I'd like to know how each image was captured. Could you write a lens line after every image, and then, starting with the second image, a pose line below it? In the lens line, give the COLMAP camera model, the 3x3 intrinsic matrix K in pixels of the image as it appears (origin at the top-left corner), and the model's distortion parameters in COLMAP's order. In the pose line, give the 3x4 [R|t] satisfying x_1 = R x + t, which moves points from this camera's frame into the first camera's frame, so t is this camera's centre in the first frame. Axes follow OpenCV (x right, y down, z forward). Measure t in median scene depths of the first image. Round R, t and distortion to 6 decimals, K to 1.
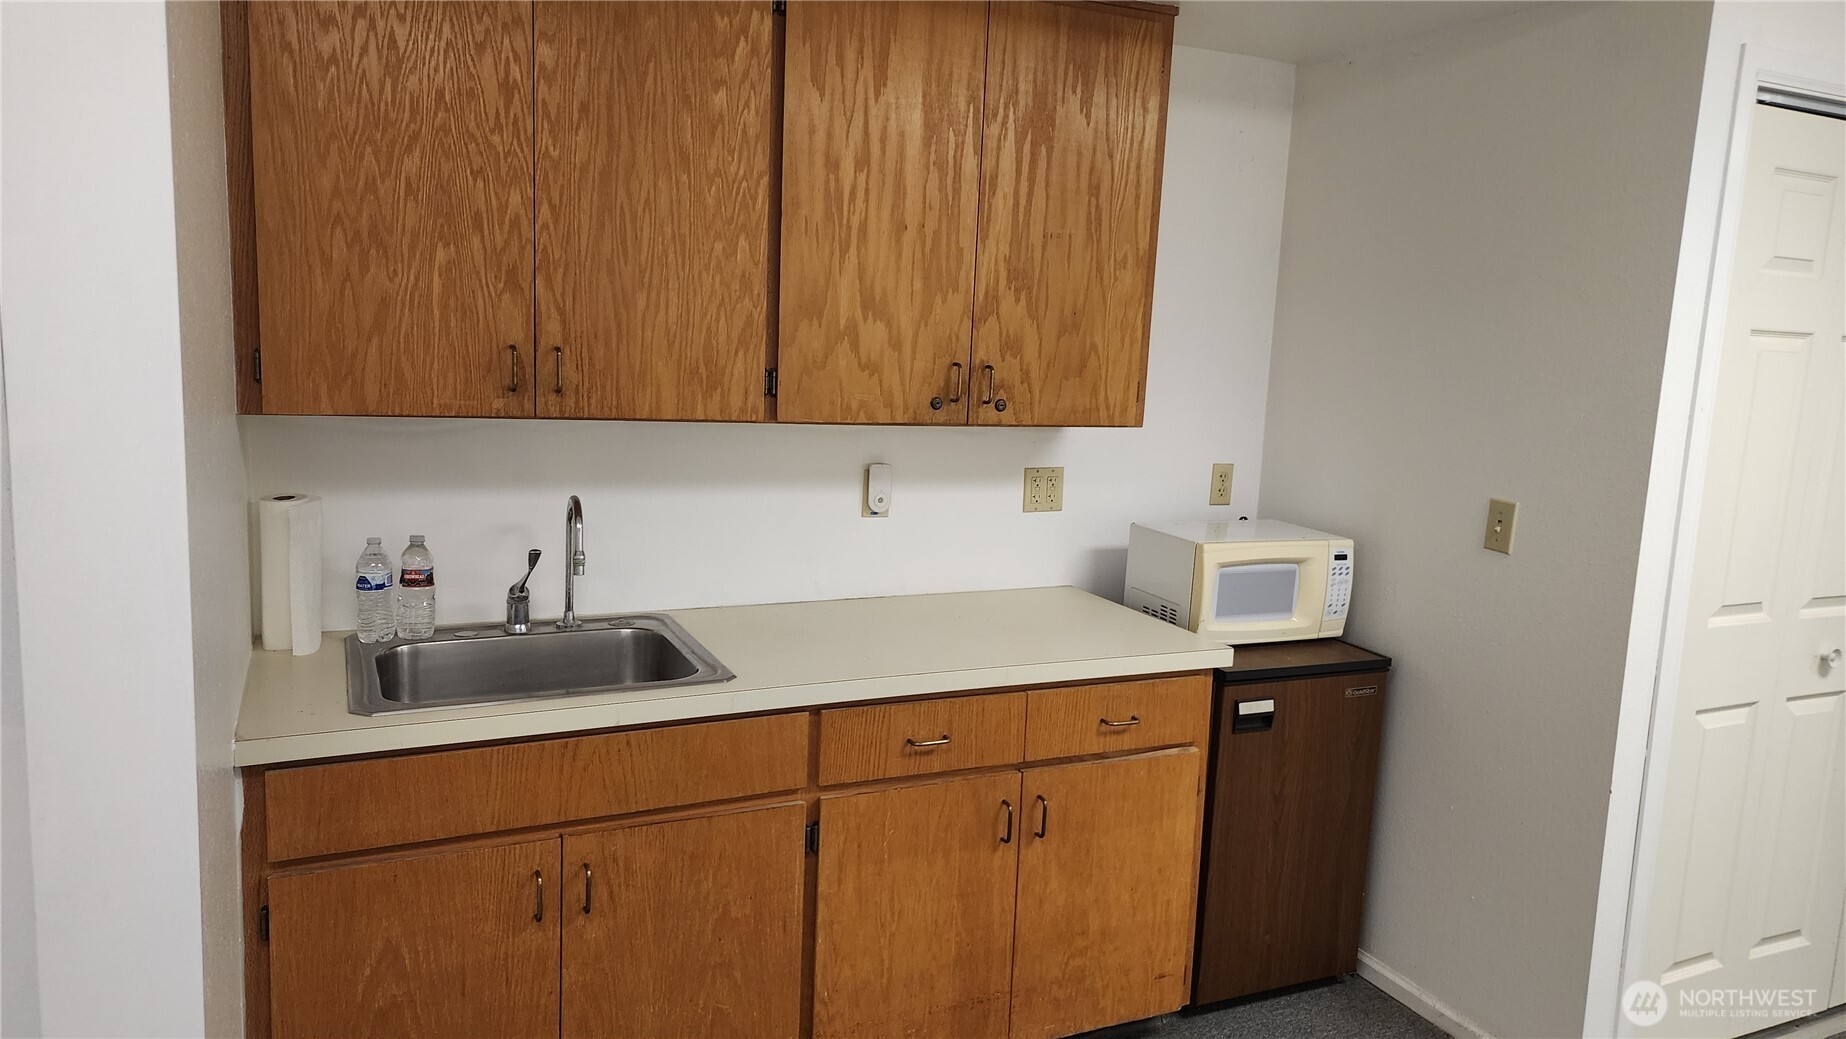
lens RADIAL K [[1223.6, 0, 919.1], [0, 1223.6, 519.4], [0, 0, 1]] dist [0.066147, -0.055395]
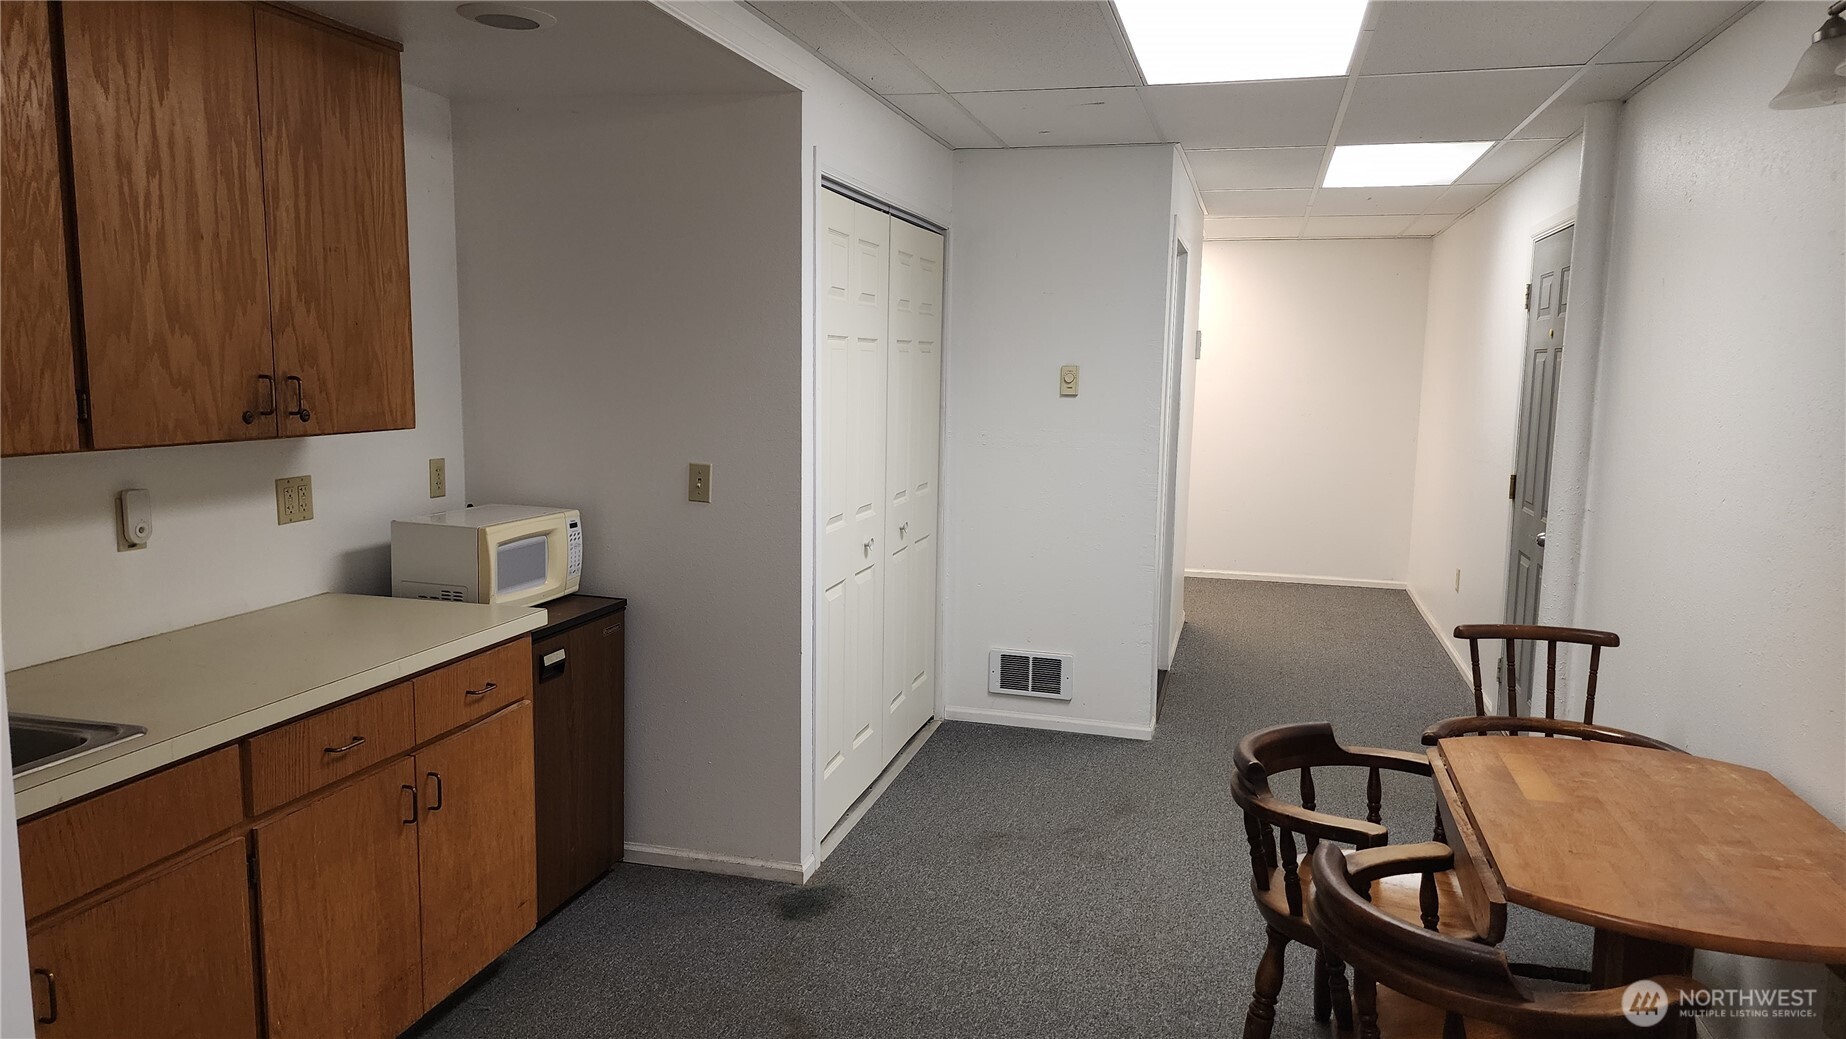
lens RADIAL K [[1223.6, 0, 926.4], [0, 1223.6, 521.4], [0, 0, 1]] dist [0.066147, -0.055395]
pose [[0.642746, -0.131189, 0.754763, -0.397447], [0.122917, 0.990124, 0.067423, -0.013254], [-0.756154, 0.049437, 0.652524, -0.051419]]
